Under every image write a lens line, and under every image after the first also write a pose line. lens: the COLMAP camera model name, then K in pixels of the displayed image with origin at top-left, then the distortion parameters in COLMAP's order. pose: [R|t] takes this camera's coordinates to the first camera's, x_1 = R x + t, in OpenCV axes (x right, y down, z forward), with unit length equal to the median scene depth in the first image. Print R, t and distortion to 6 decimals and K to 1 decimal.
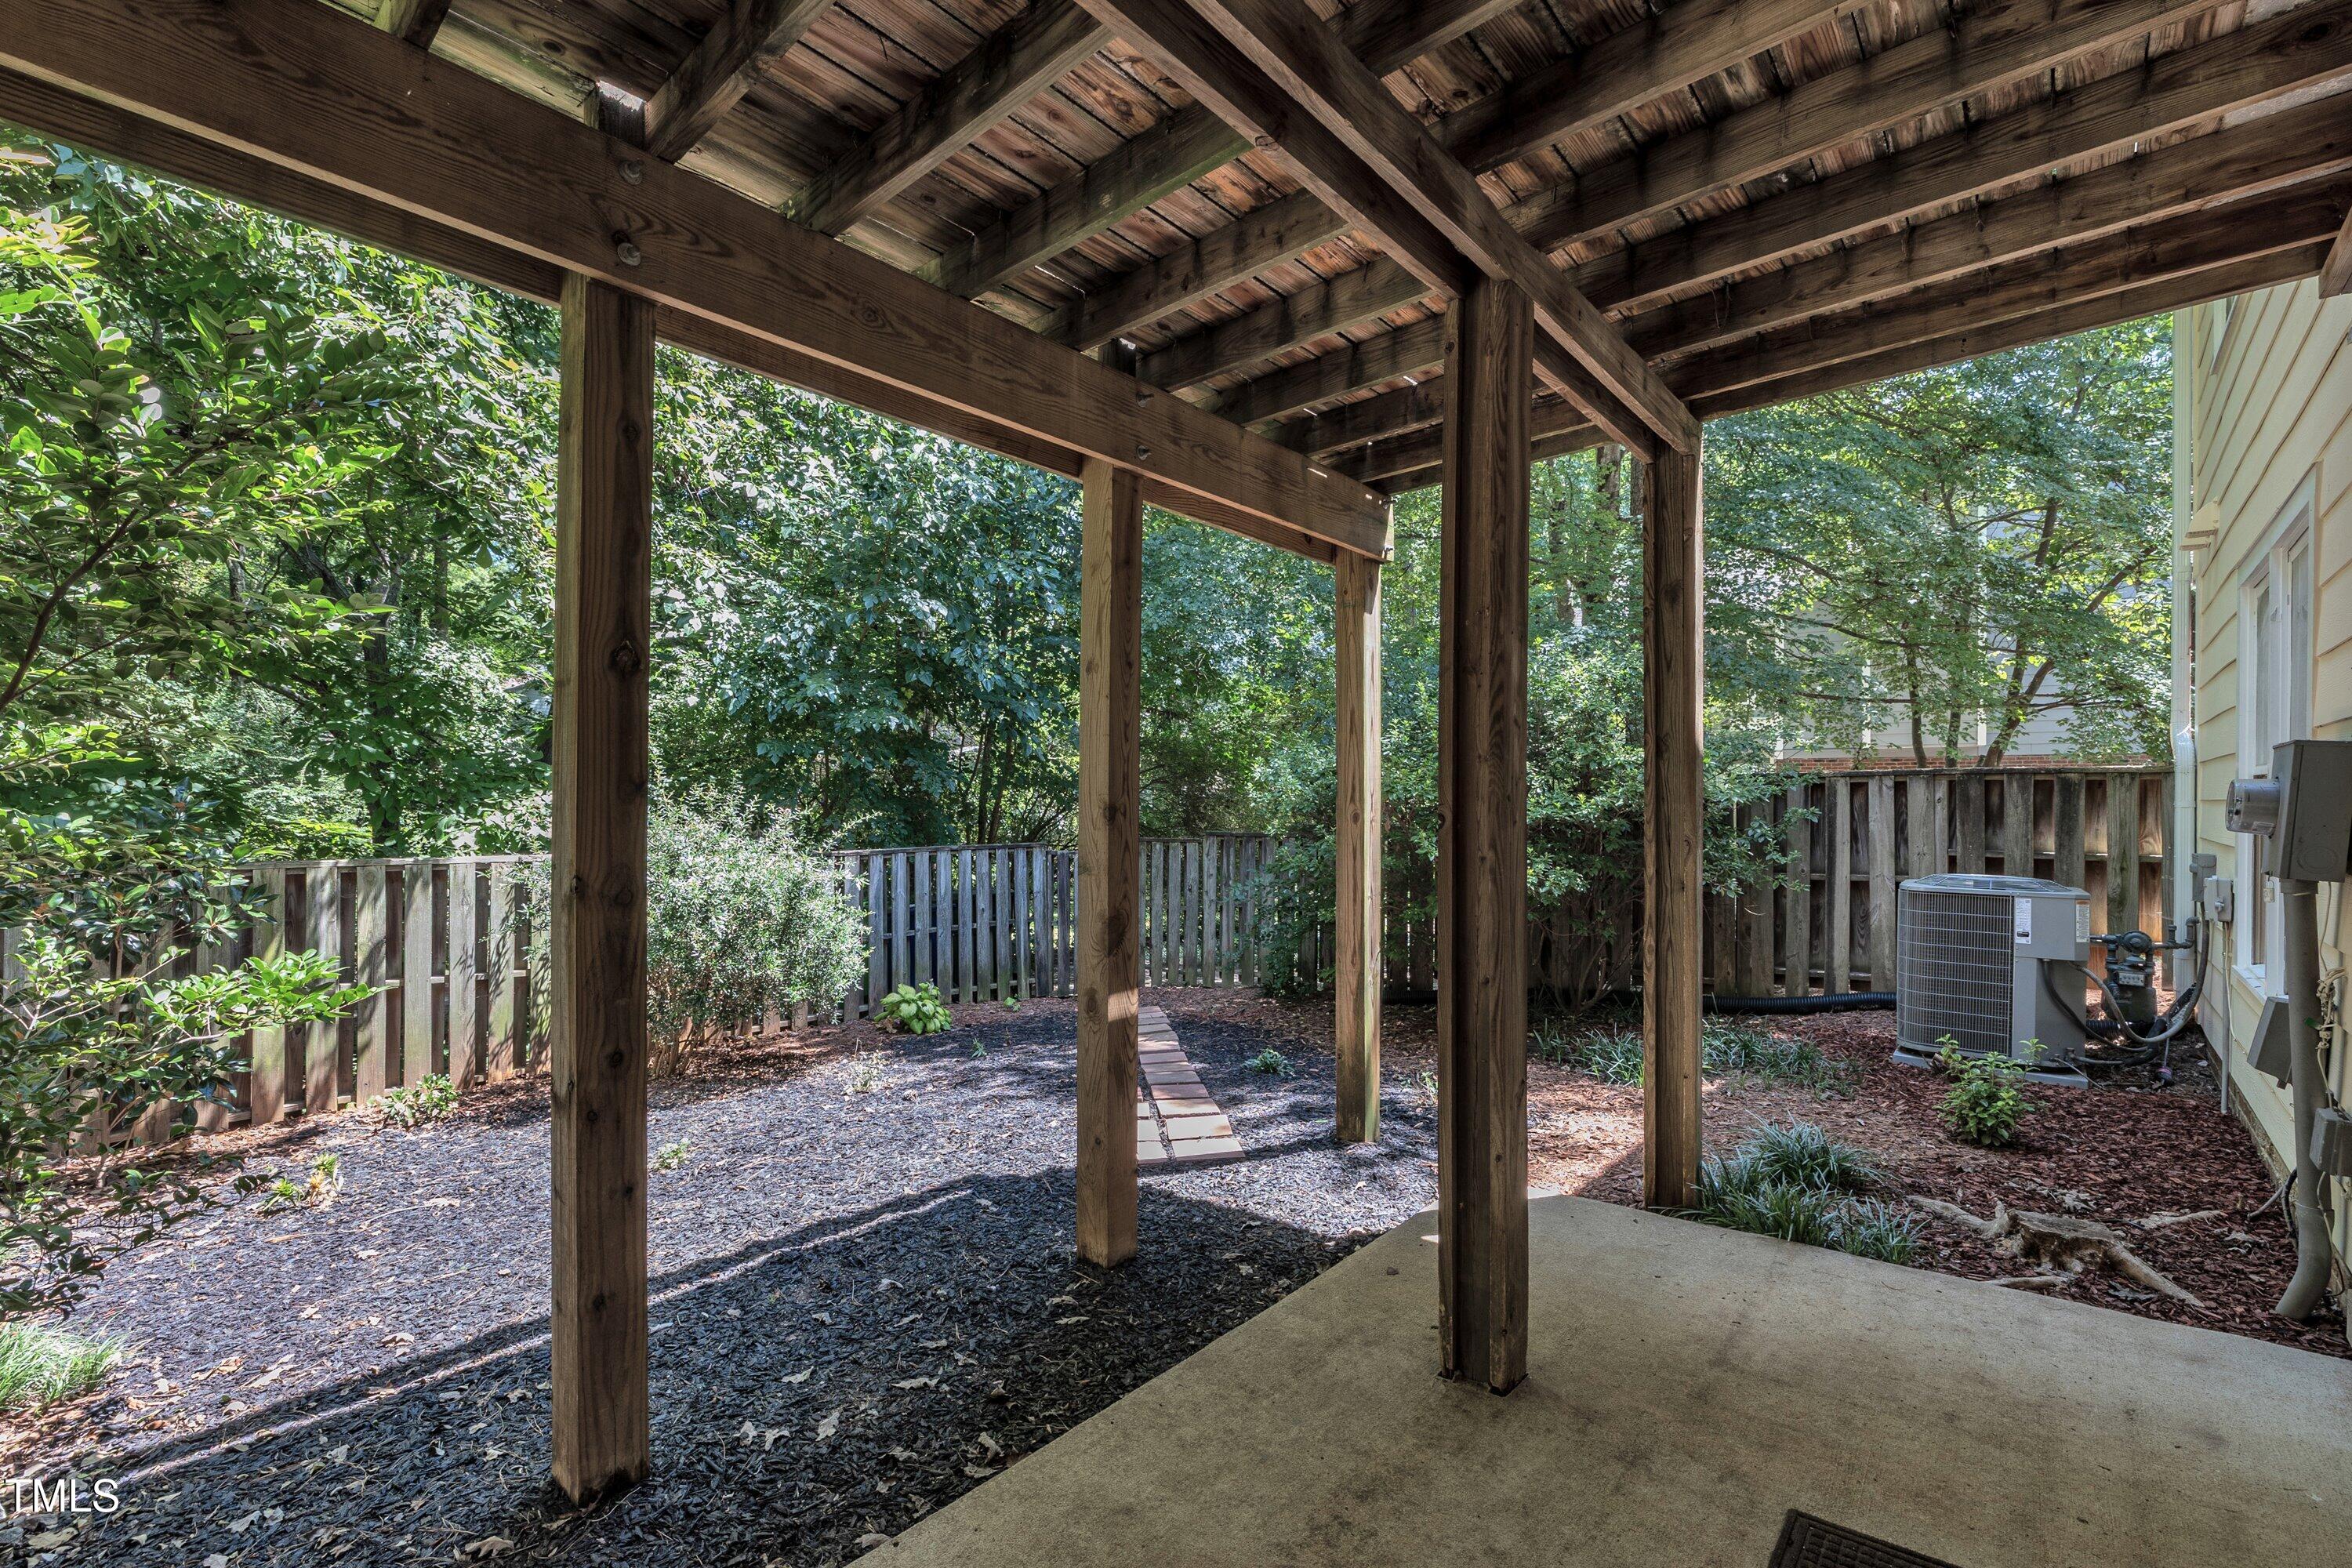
lens RADIAL K [[1041.8, 0, 1179.5], [0, 1041.8, 810.4], [0, 0, 1]] dist [0.012489, 0.000052]
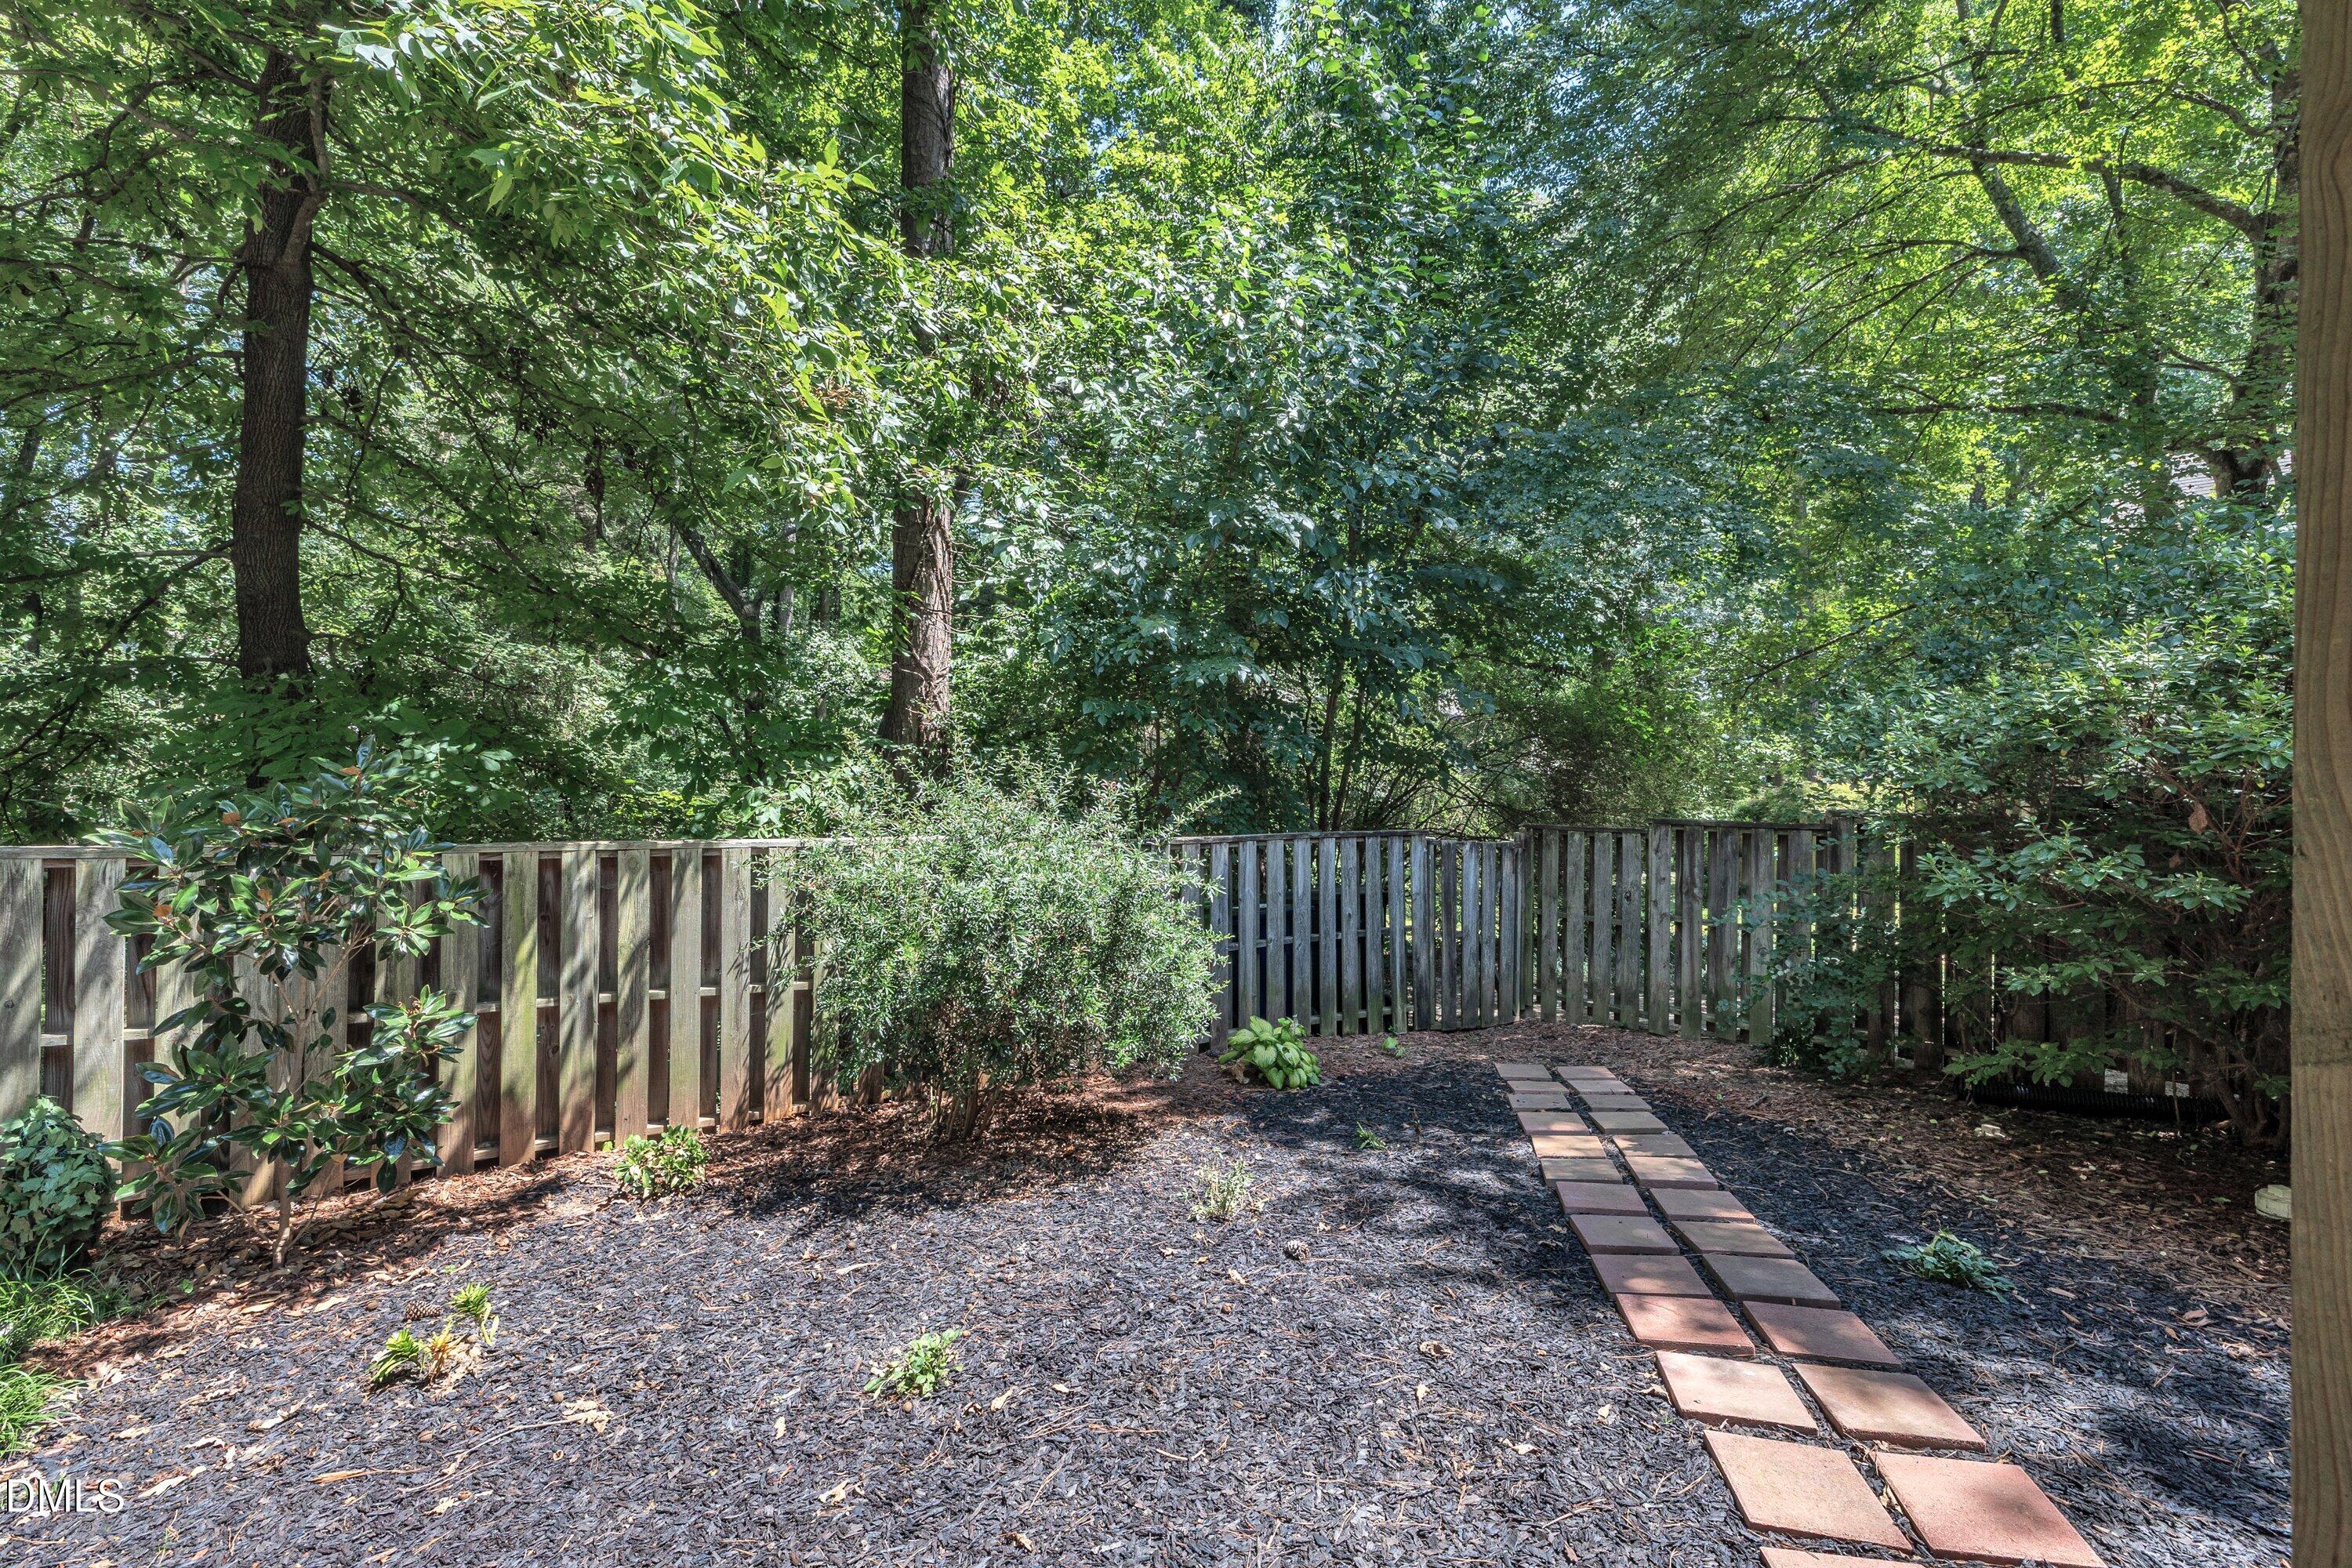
lens RADIAL K [[992.7, 0, 1171.2], [0, 992.7, 787.6], [0, 0, 1]] dist [0.000869, -0.000788]
pose [[0.954249, 0.008391, -0.298895, -0.132901], [-0.008552, 0.999963, 0.000768, 0.001294], [0.298890, 0.001823, 0.954286, 0.356541]]
